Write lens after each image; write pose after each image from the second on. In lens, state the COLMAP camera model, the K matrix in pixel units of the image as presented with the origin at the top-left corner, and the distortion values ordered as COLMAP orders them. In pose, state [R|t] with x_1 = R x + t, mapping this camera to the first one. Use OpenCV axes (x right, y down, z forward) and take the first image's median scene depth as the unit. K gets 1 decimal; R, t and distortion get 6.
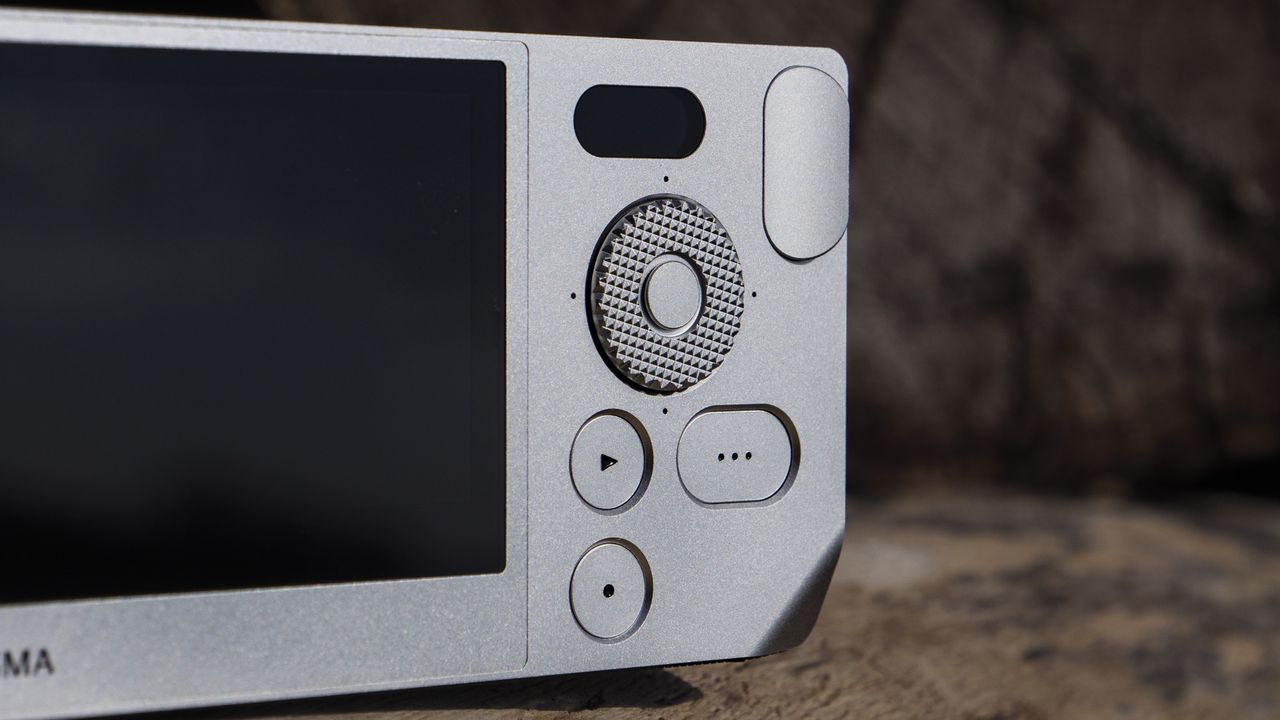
lens RADIAL K [[3553.3, 0, 640.0], [0, 3553.3, 360.0], [0, 0, 1]] dist [0.029498, 0.440881]
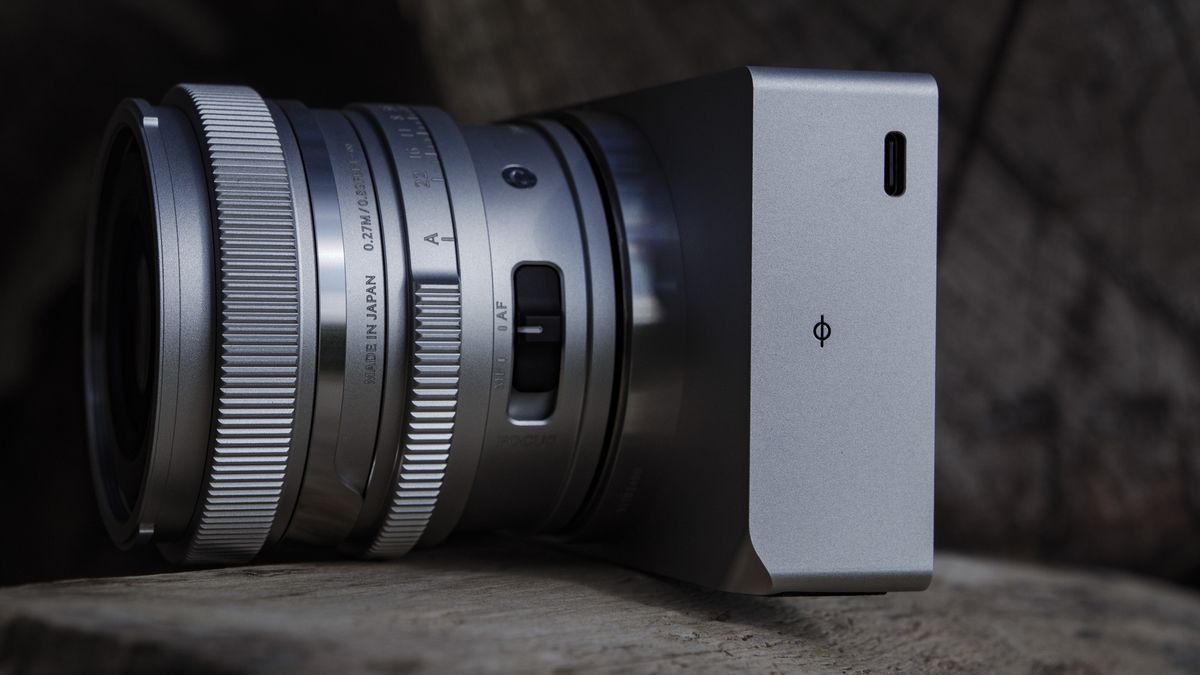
lens RADIAL K [[2420.8, 0, 599.0], [0, 2420.8, 432.9], [0, 0, 1]] dist [0.027251, 0.146873]
pose [[0.997514, -0.015768, -0.068682, 0.001248], [0.011185, 0.997717, -0.066605, 0.044670], [0.069576, 0.065672, 0.995413, 0.099224]]
